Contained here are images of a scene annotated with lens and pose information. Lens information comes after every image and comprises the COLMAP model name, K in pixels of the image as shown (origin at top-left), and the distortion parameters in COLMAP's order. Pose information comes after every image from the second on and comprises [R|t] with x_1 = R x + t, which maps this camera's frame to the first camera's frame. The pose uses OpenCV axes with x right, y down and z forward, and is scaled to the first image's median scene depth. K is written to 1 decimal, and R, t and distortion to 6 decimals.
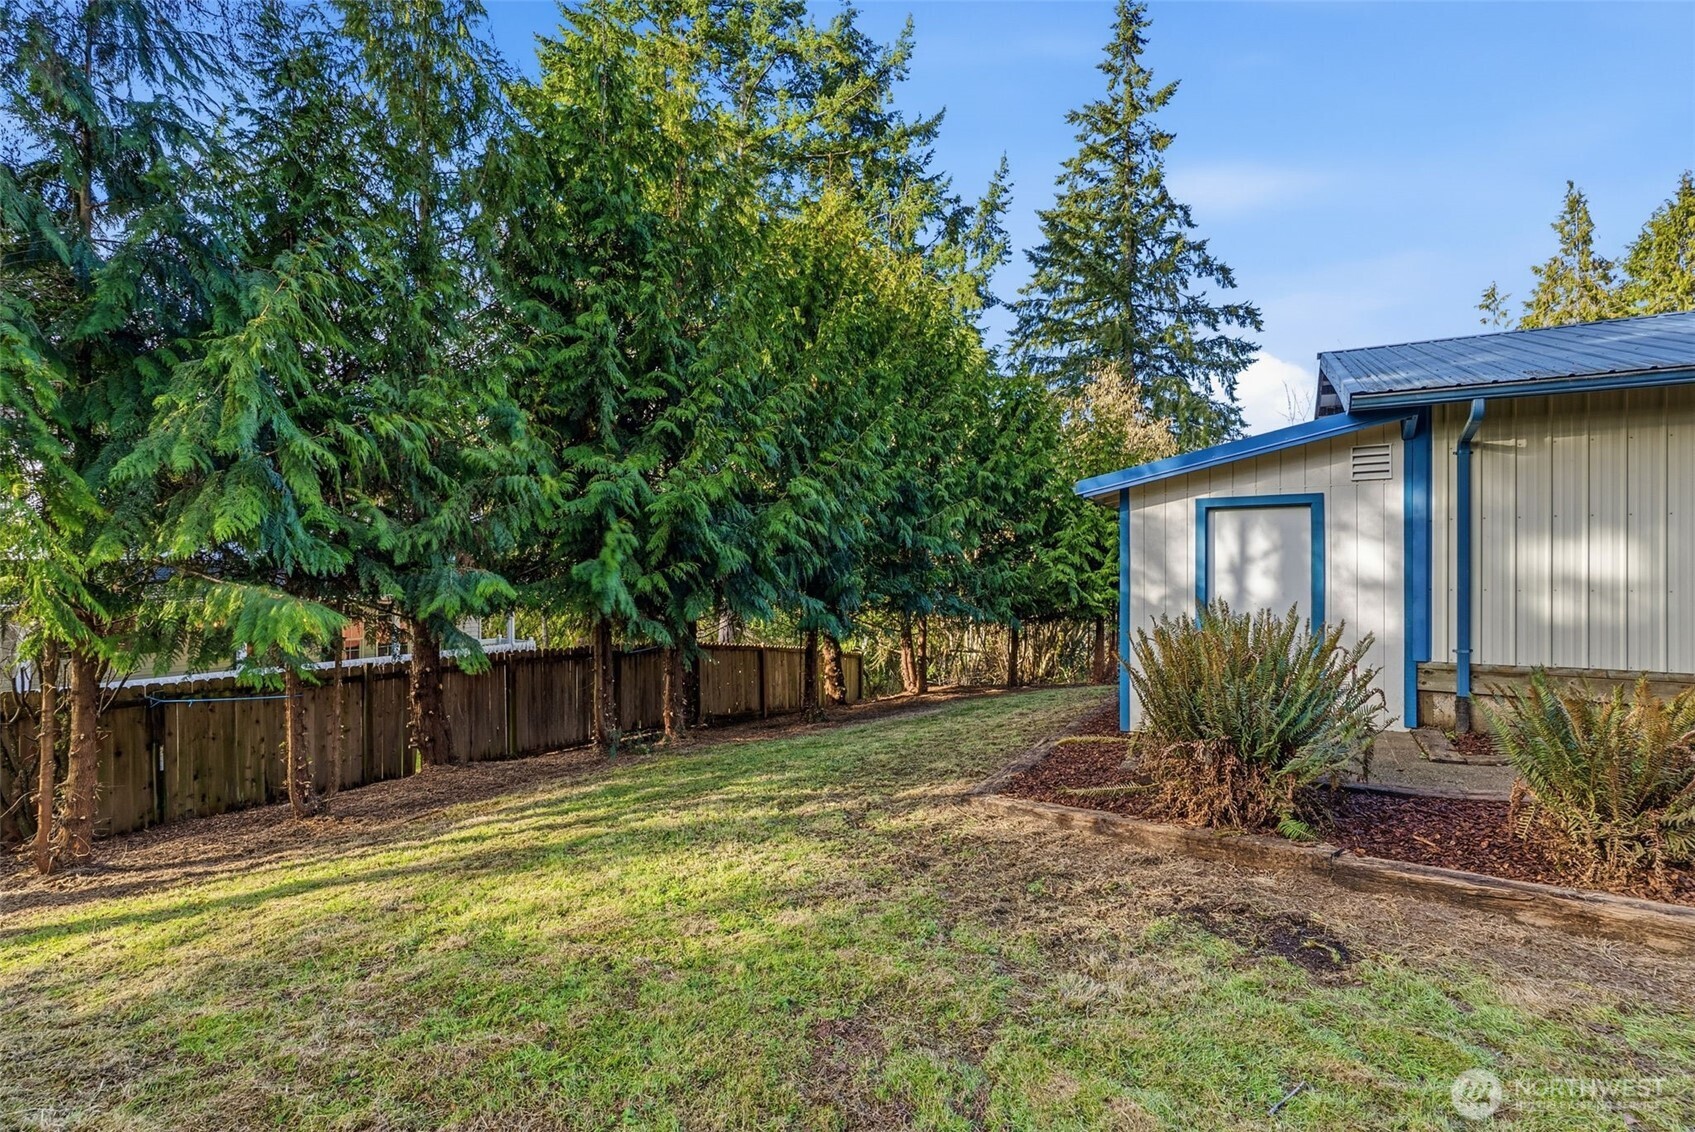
lens RADIAL K [[775.7, 0, 853.2], [0, 775.7, 568.9], [0, 0, 1]] dist [-0.003778, 0.001675]
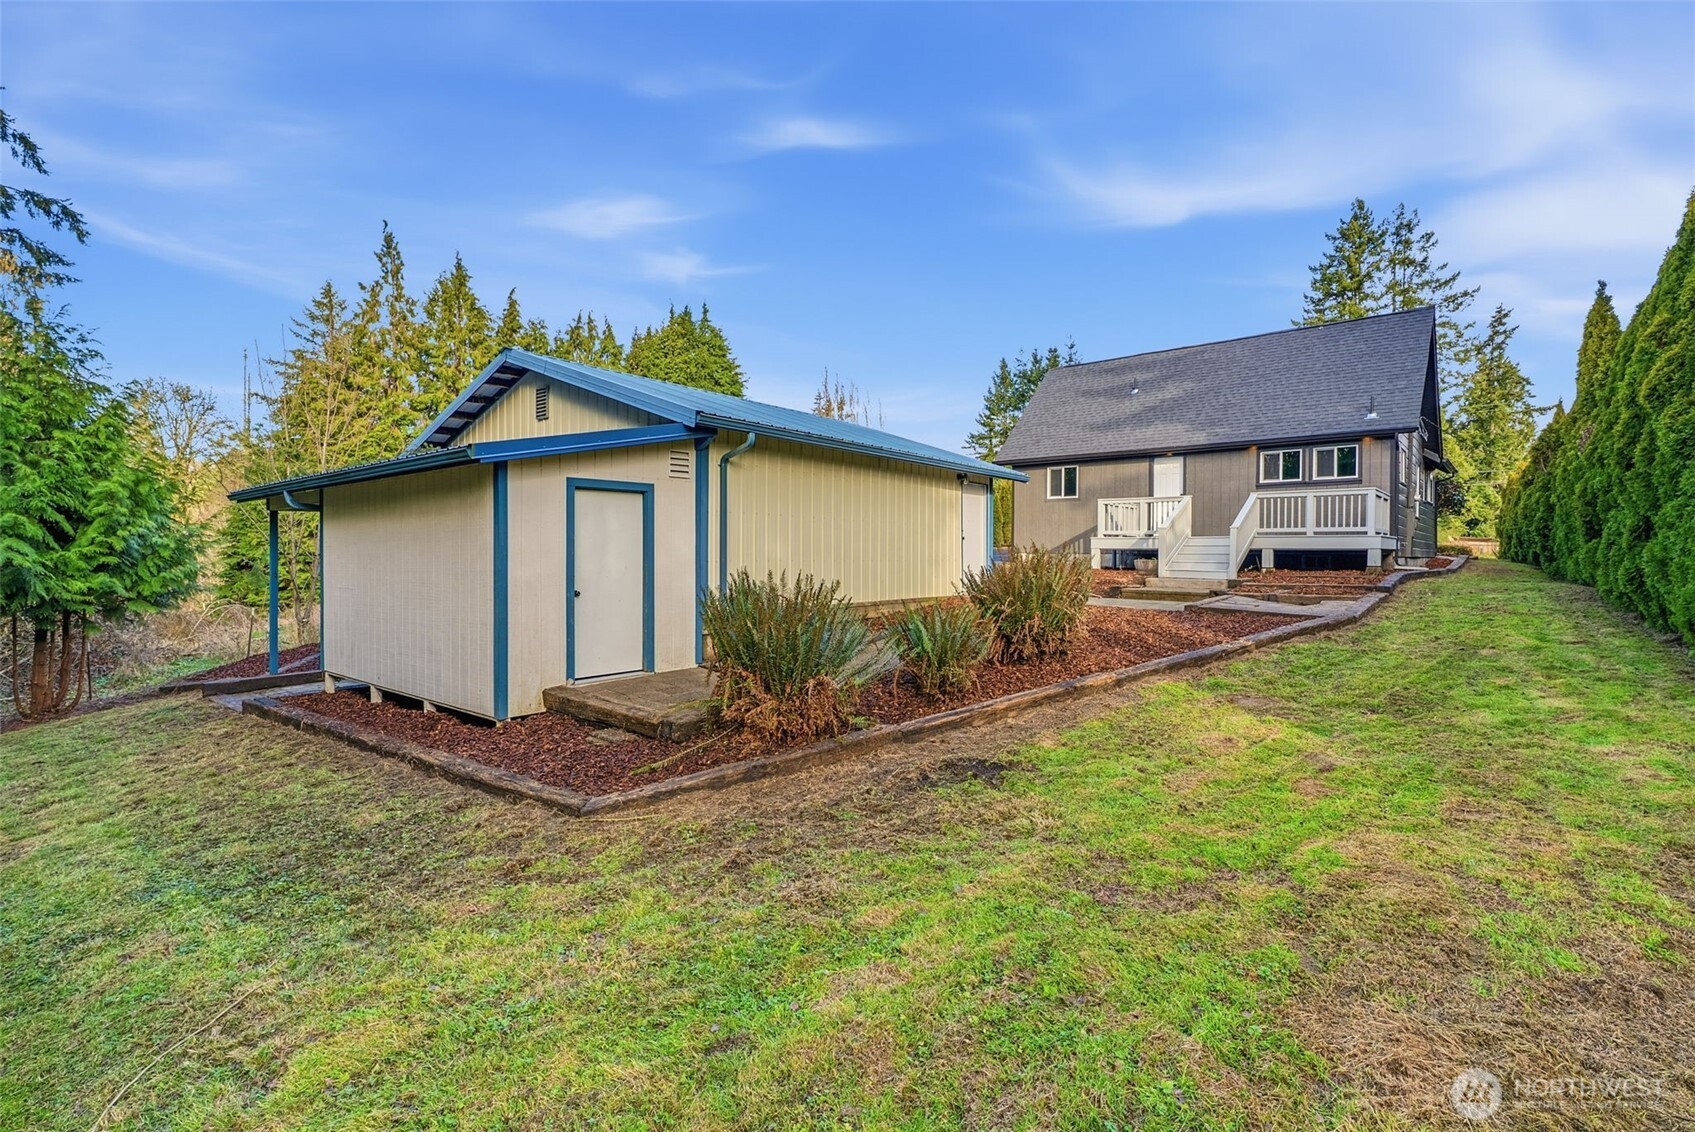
lens RADIAL K [[775.7, 0, 845.6], [0, 775.7, 553.7], [0, 0, 1]] dist [-0.003778, 0.001675]
pose [[0.168326, -0.000964, 0.985731, -0.117656], [-0.004364, 0.999989, 0.001723, 0.001964], [-0.985722, -0.004591, 0.168320, 0.104656]]
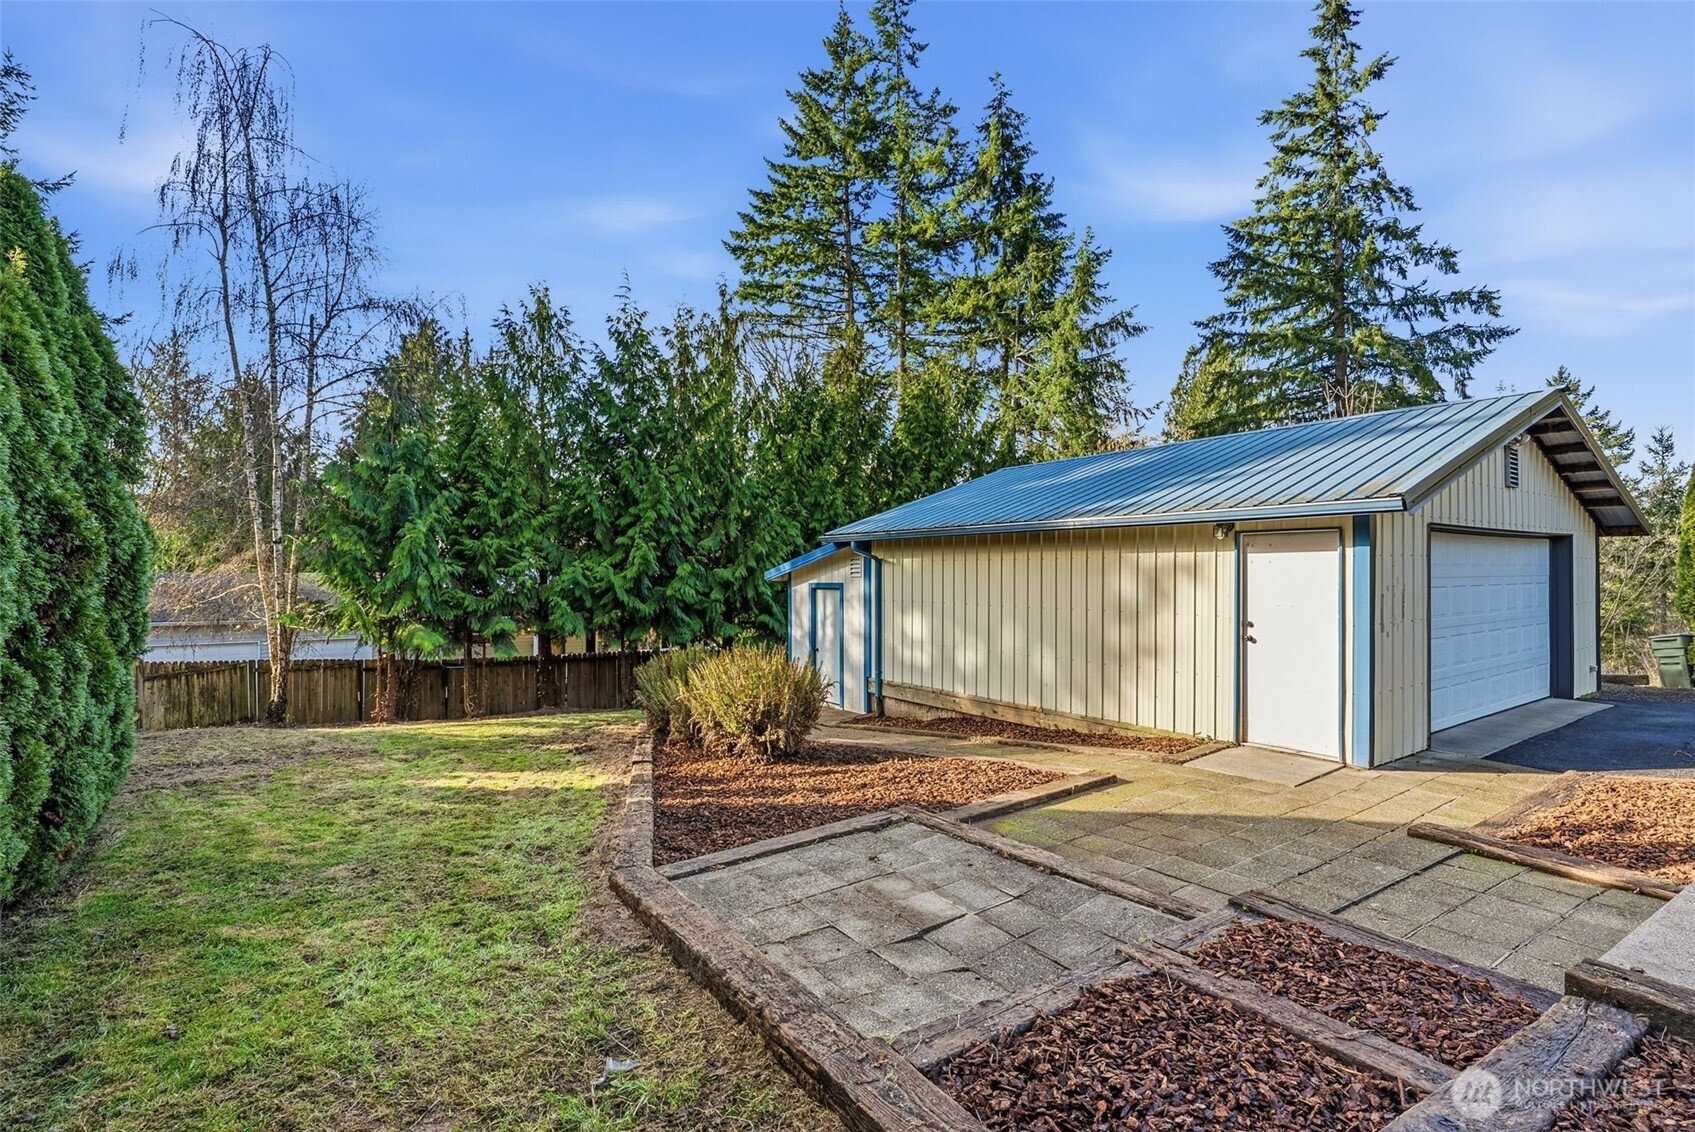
lens RADIAL K [[775.7, 0, 835.8], [0, 775.7, 576.8], [0, 0, 1]] dist [-0.003778, 0.001675]
pose [[0.903684, -0.002568, -0.428192, 0.221234], [0.003361, 0.999994, 0.001096, -0.018333], [0.428187, -0.002429, 0.903687, -0.102007]]
